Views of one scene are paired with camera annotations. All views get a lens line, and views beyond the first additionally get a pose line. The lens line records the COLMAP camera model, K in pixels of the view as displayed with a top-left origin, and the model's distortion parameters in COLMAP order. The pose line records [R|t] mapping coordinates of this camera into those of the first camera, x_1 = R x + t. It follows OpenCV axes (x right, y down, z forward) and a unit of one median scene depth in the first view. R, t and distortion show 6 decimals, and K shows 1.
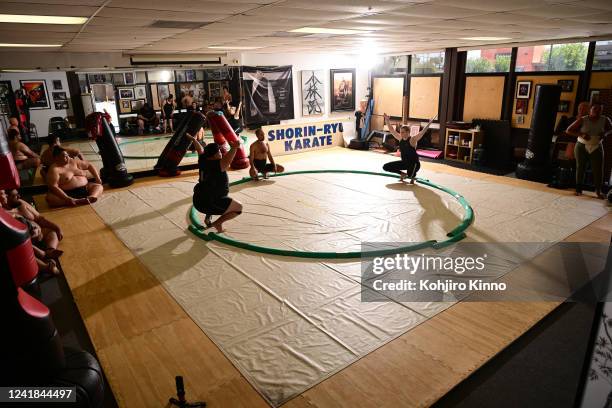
lens RADIAL K [[410.8, 0, 302.5], [0, 410.8, 205.3], [0, 0, 1]] dist [-0.021205, 0.012865]
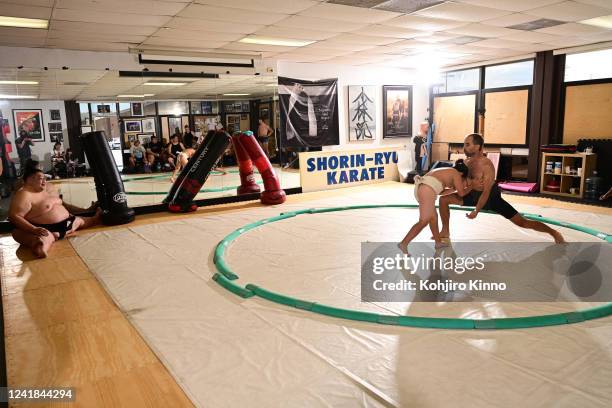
lens RADIAL K [[448.1, 0, 302.1], [0, 448.1, 206.7], [0, 0, 1]] dist [-0.013159, -0.013509]
pose [[0.999303, 0.001778, -0.037277, -0.060314], [-0.006374, 0.992318, -0.123550, 0.016249], [0.036771, 0.123701, 0.991638, 0.155277]]
